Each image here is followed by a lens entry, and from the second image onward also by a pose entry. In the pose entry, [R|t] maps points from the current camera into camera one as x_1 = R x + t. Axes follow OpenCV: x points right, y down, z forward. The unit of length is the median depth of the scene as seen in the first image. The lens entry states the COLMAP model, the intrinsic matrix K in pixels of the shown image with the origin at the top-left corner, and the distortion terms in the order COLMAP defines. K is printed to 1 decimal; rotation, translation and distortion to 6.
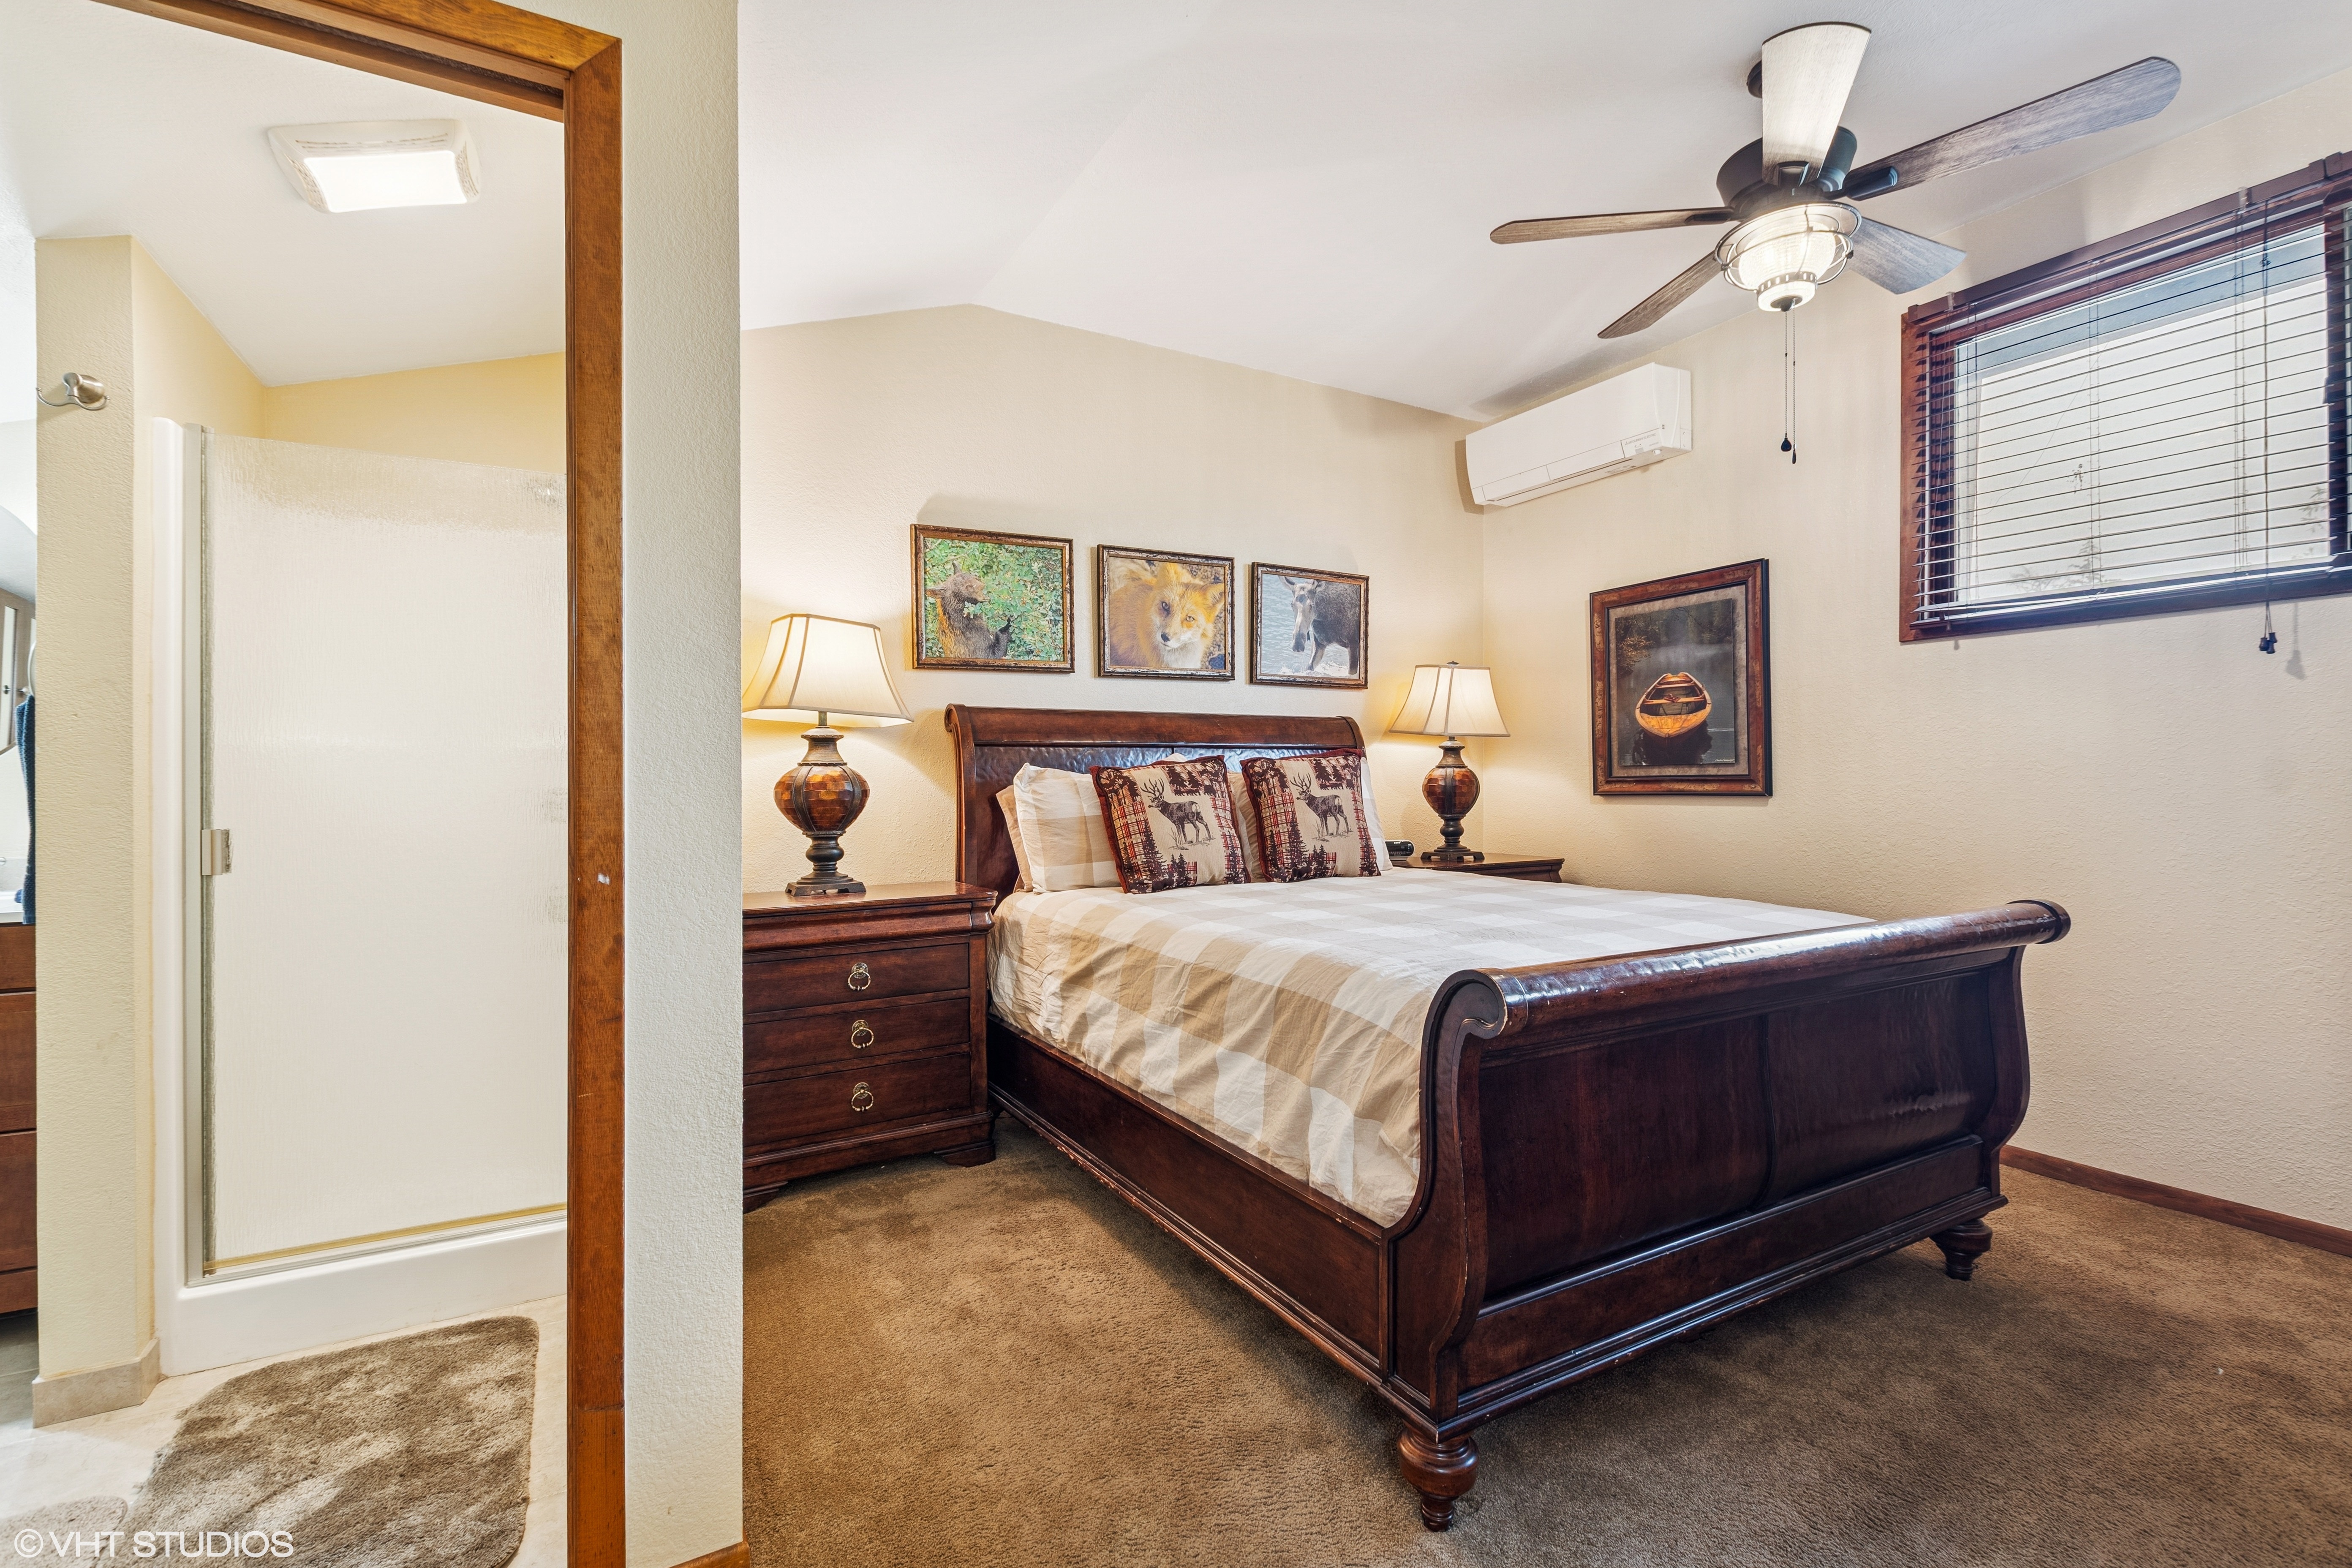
lens RADIAL K [[1027.6, 0, 1194.0], [0, 1027.6, 776.0], [0, 0, 1]] dist [0.010453, -0.004398]
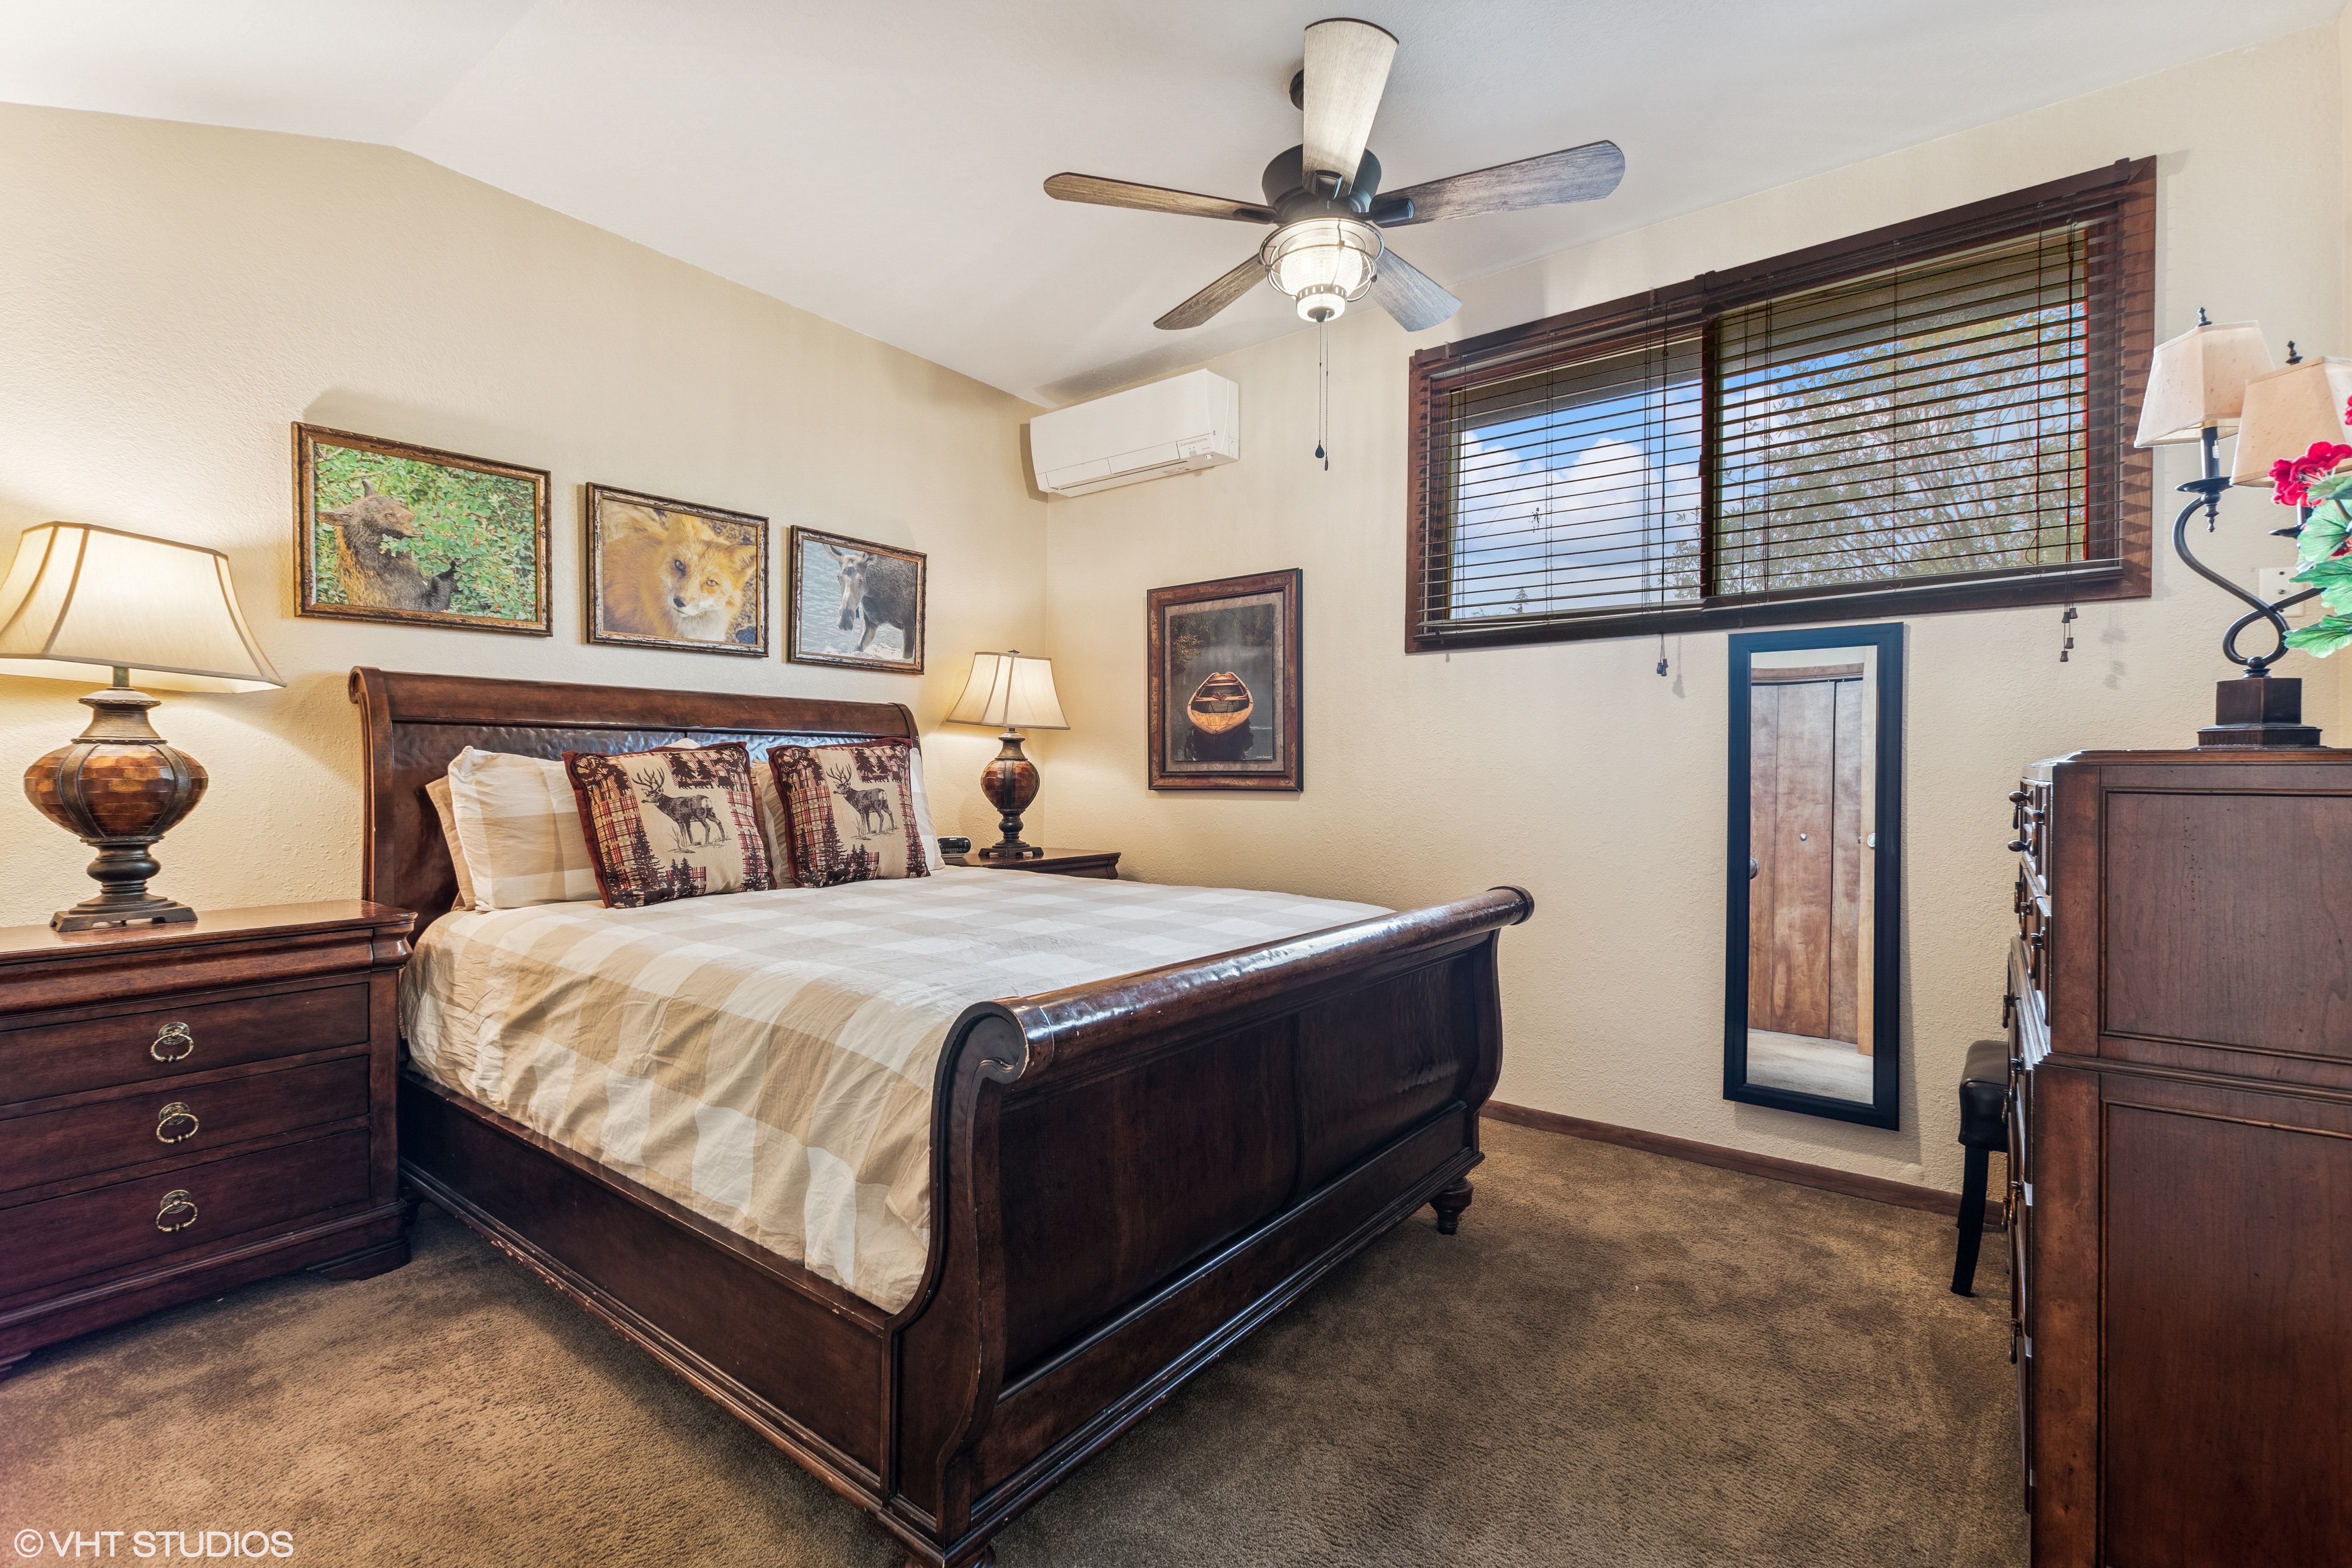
lens RADIAL K [[1027.6, 0, 1179.1], [0, 1027.6, 767.7], [0, 0, 1]] dist [0.010453, -0.004398]
pose [[0.923454, 0.012301, 0.383511, 0.032359], [-0.011816, 0.999924, -0.003619, 0.000332], [-0.383526, -0.001190, 0.923529, 0.062551]]
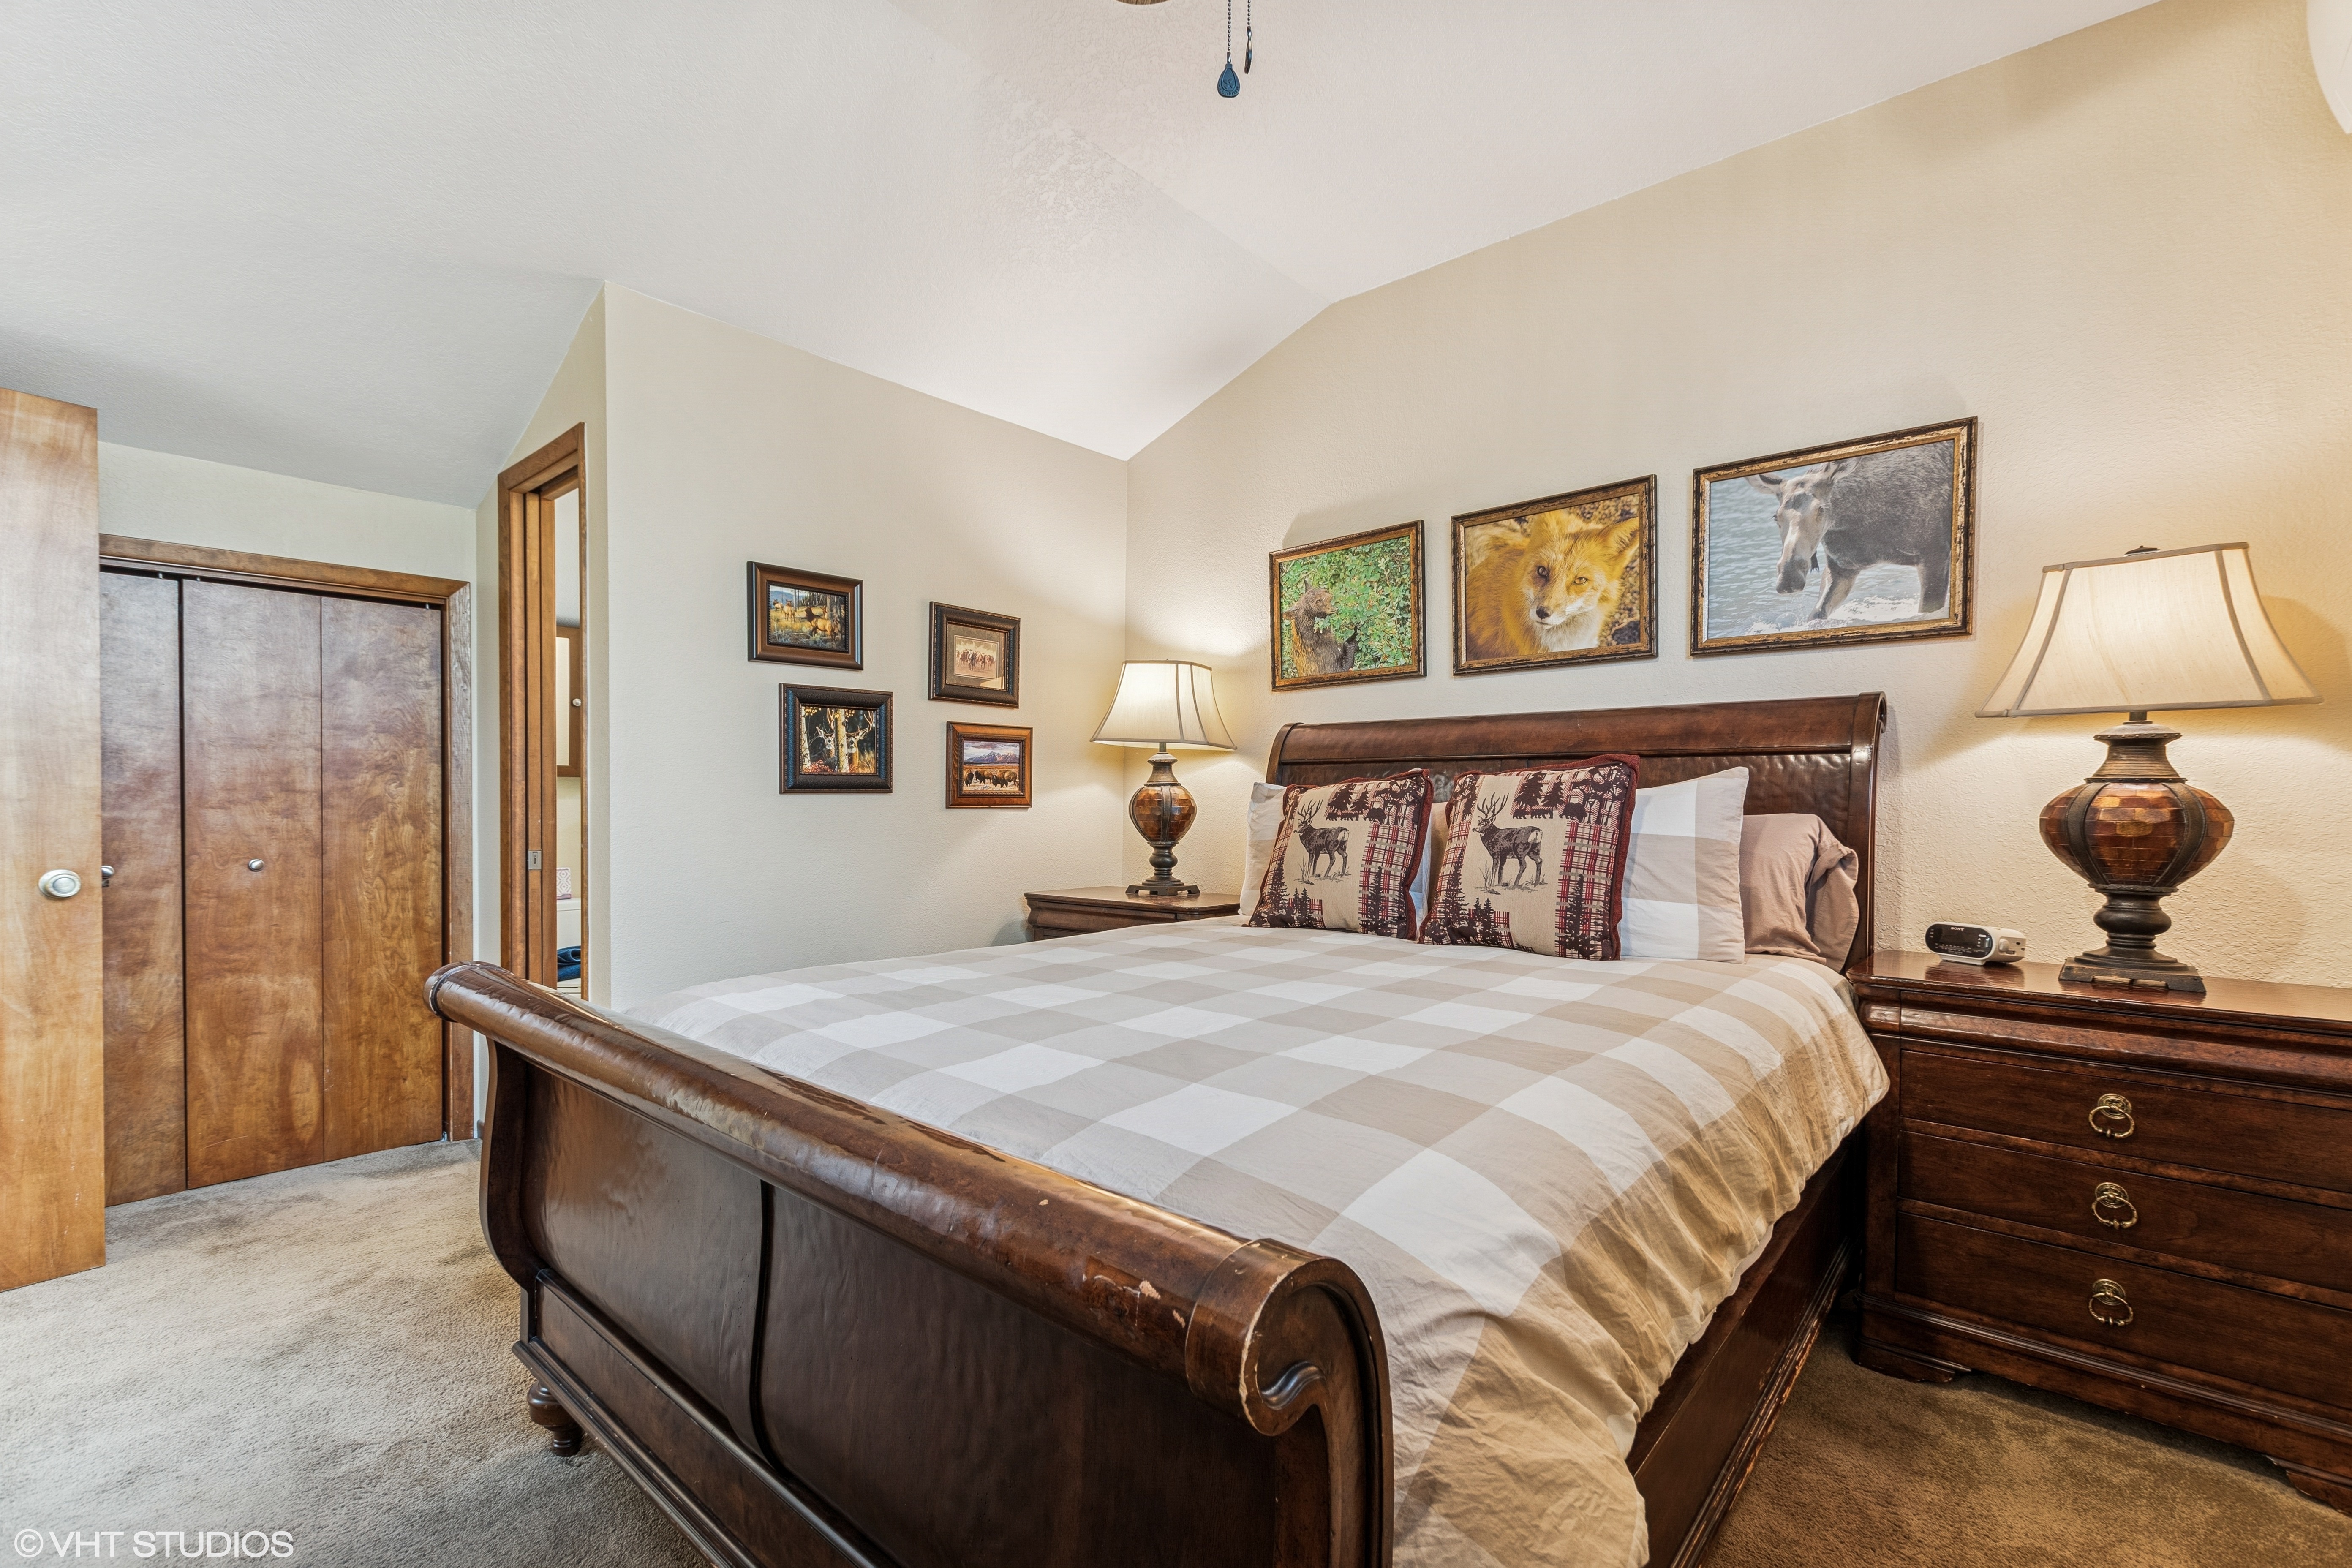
lens RADIAL K [[1027.6, 0, 1150.7], [0, 1027.6, 811.7], [0, 0, 1]] dist [0.010453, -0.004398]
pose [[0.331151, 0.019240, -0.943382, 0.661245], [-0.002930, 0.999808, 0.019362, -0.003088], [0.943573, -0.003647, 0.331144, 0.534467]]
